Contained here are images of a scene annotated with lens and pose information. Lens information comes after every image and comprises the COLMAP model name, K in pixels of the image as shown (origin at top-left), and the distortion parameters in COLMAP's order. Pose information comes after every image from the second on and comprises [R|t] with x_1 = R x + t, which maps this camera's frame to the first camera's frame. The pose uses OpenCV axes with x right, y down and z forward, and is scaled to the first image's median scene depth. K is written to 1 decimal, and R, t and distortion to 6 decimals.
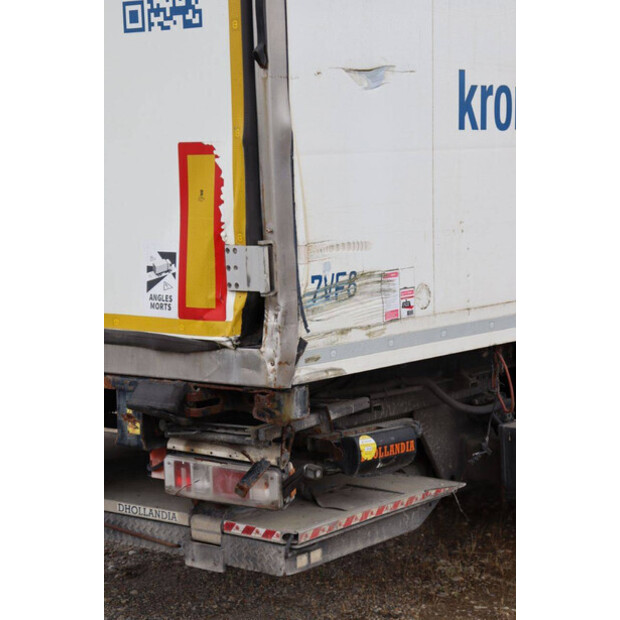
lens RADIAL K [[1454.2, 0, 310.0], [0, 1454.2, 310.0], [0, 0, 1]] dist [0.402255, 0.493389]
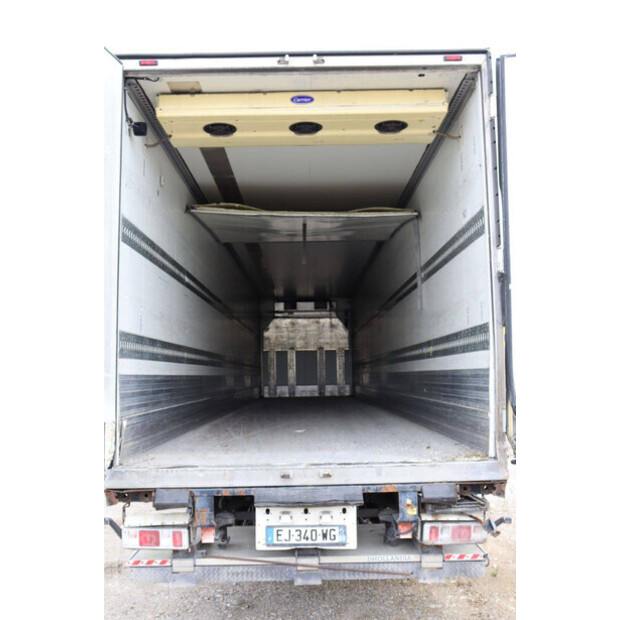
lens RADIAL K [[668.3, 0, 310.0], [0, 668.3, 310.0], [0, 0, 1]] dist [-0.024244, 0.003230]
pose [[0.776696, 0.067819, 0.626213, -0.810585], [0.063784, 0.980607, -0.185312, -0.023664], [-0.626637, 0.183873, 0.757308, 0.401662]]
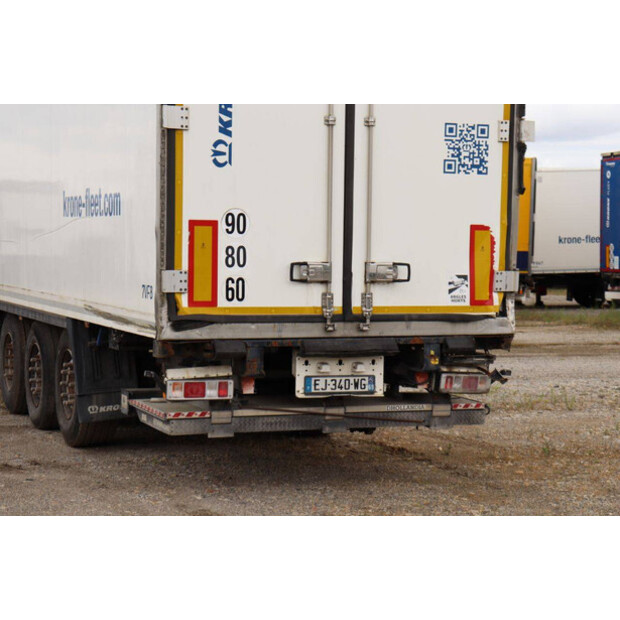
lens RADIAL K [[1454.2, 0, 310.0], [0, 1454.2, 310.0], [0, 0, 1]] dist [0.402255, 0.493389]
pose [[0.497277, -0.011394, 0.867517, -2.071502], [0.064150, 0.997660, -0.023669, 0.047976], [-0.865217, 0.067421, 0.496844, 0.133251]]
